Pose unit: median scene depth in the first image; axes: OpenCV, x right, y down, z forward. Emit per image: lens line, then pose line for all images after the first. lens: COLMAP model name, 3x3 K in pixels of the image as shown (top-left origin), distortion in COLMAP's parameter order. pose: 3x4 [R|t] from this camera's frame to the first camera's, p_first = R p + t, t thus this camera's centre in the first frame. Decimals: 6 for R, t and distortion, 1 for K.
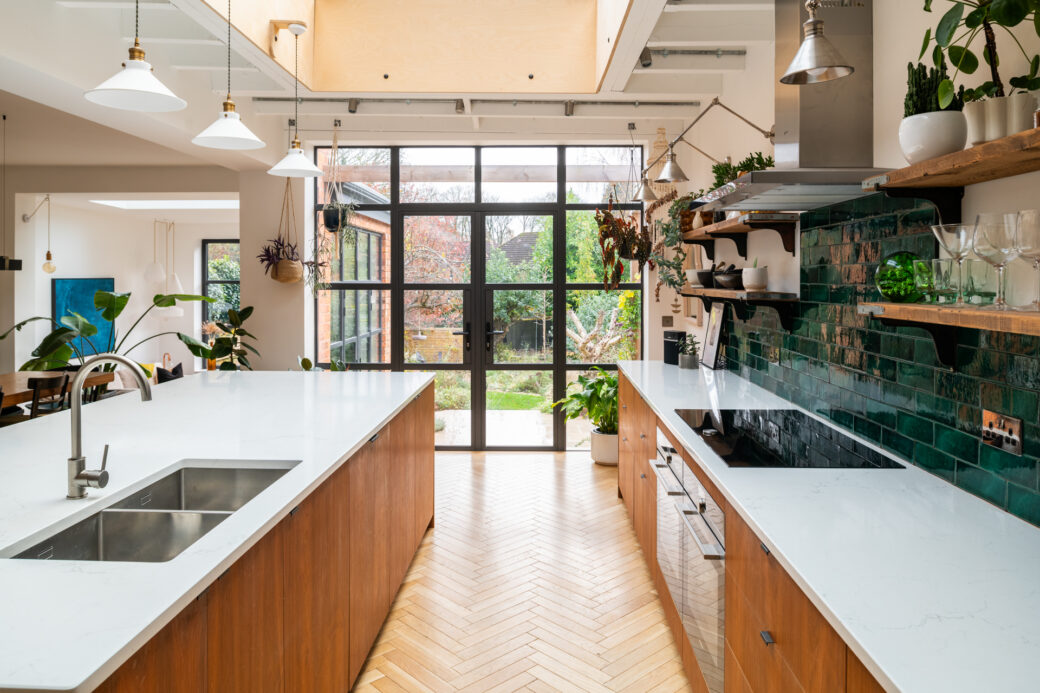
lens RADIAL K [[703.3, 0, 523.6], [0, 703.3, 288.1], [0, 0, 1]] dist [-0.008844, -0.006375]
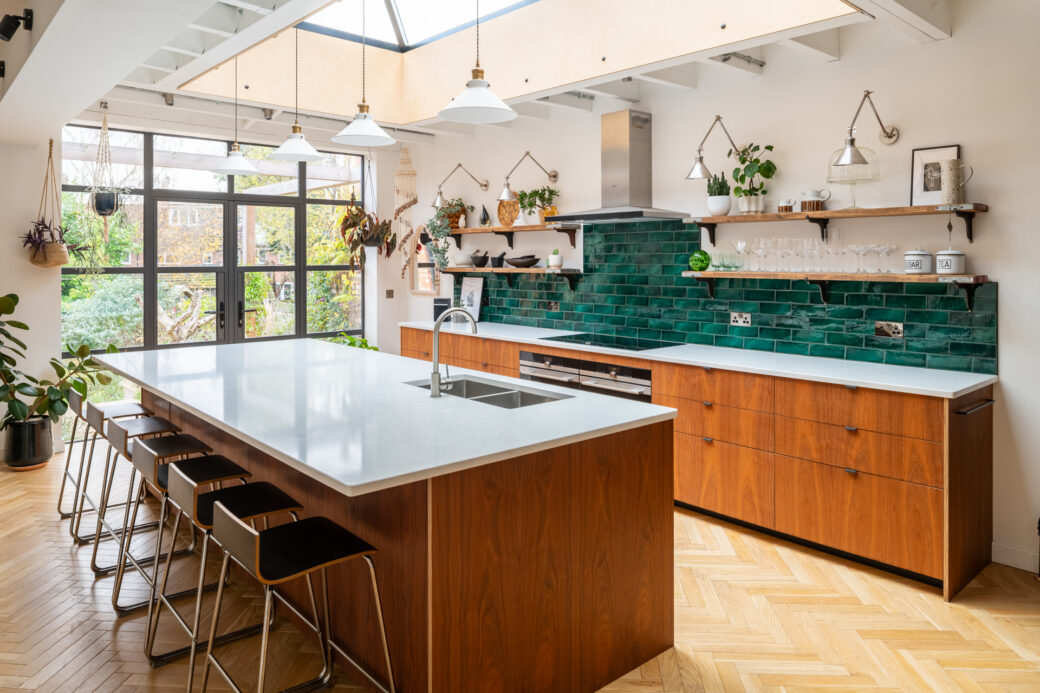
lens RADIAL K [[703.3, 0, 503.8], [0, 703.3, 258.7], [0, 0, 1]] dist [-0.008844, -0.006375]
pose [[0.737146, -0.001011, 0.675733, -0.530752], [0.011970, 0.999862, -0.011562, -0.000633], [-0.675628, 0.016611, 0.737056, -0.105429]]
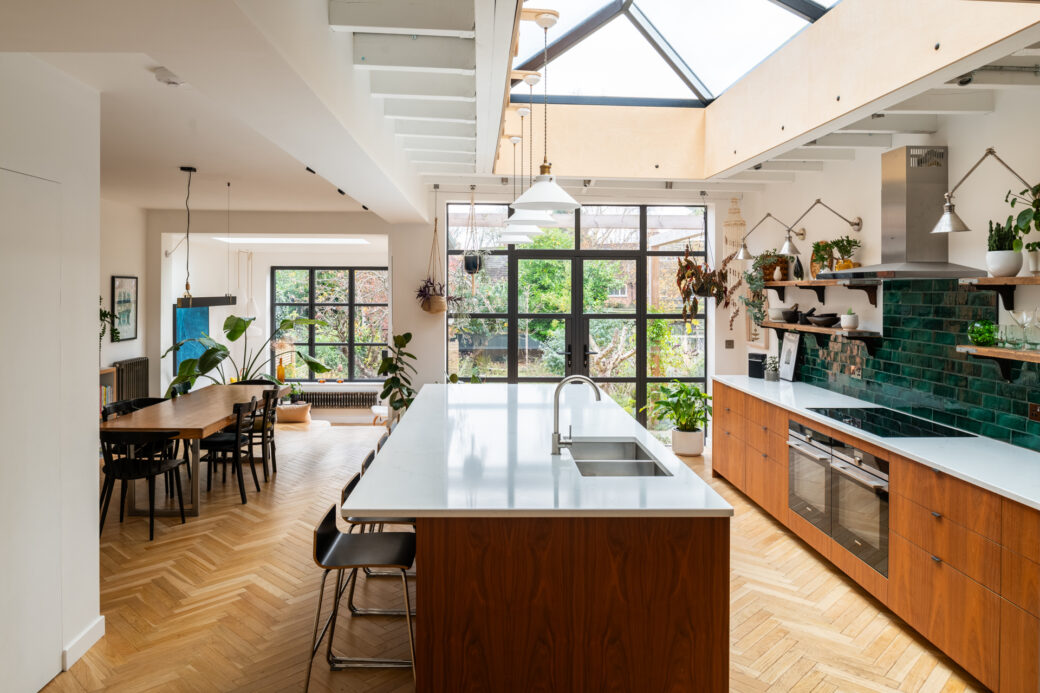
lens RADIAL K [[703.3, 0, 505.3], [0, 703.3, 293.7], [0, 0, 1]] dist [-0.008844, -0.006375]
pose [[0.998466, 0.004208, 0.055213, -0.282365], [-0.003727, 0.999954, -0.008810, -0.033073], [-0.055248, 0.008590, 0.998436, -0.267518]]
